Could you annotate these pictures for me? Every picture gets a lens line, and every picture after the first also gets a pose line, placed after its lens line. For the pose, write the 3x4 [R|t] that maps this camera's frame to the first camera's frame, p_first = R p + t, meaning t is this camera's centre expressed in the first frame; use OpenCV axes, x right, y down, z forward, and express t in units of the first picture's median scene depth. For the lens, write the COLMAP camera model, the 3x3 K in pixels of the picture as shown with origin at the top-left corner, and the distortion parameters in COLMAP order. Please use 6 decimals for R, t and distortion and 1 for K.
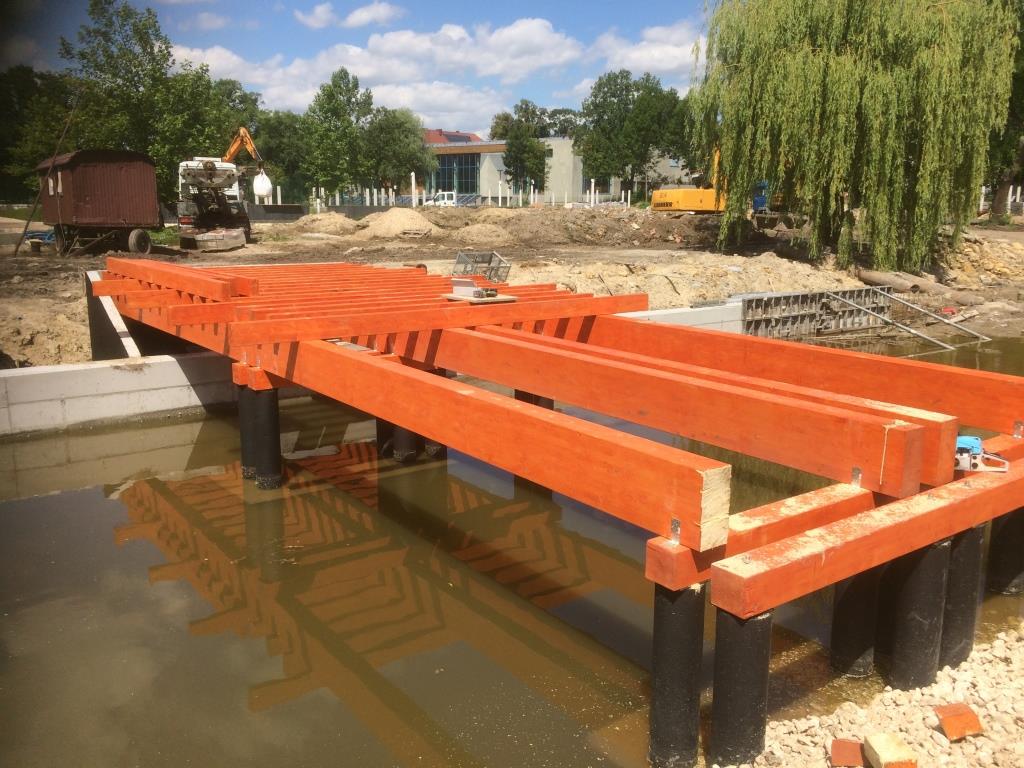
lens RADIAL K [[875.1, 0, 511.4], [0, 875.1, 375.9], [0, 0, 1]] dist [0.076193, -0.098136]
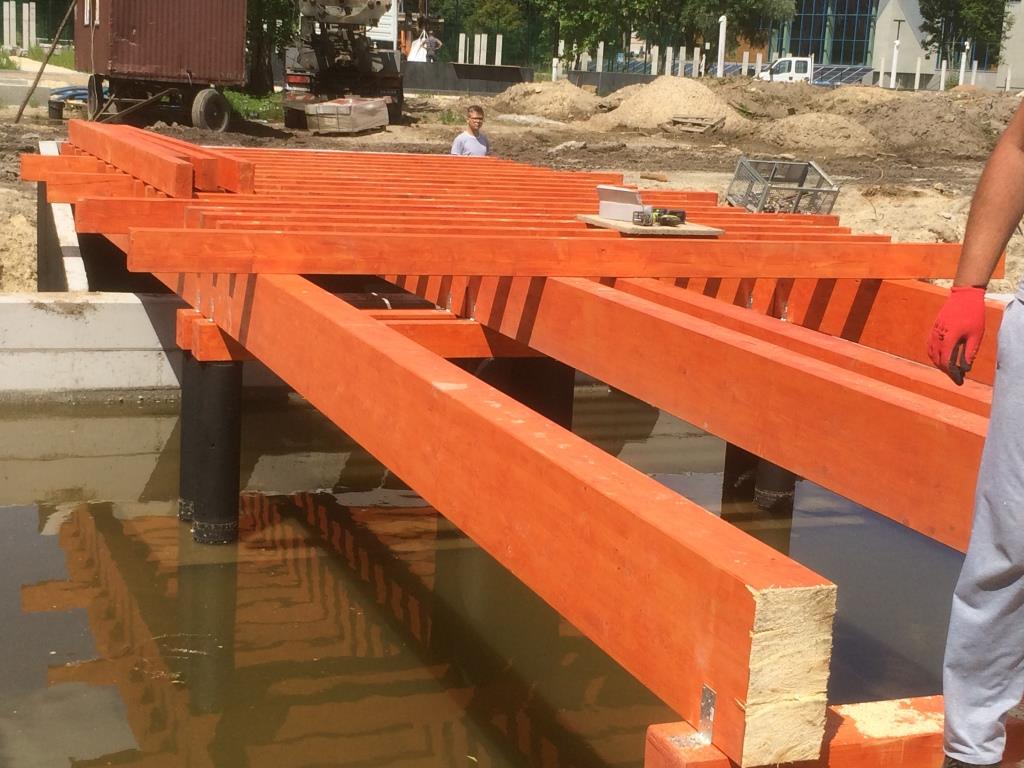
lens RADIAL K [[1593.8, 0, 511.7], [0, 1593.8, 389.4], [0, 0, 1]] dist [0.040460, 0.000000]
pose [[0.965239, 0.097956, -0.242319, 0.101224], [-0.098492, 0.995088, 0.009929, 0.003883], [0.242101, 0.014282, 0.970146, 0.062577]]
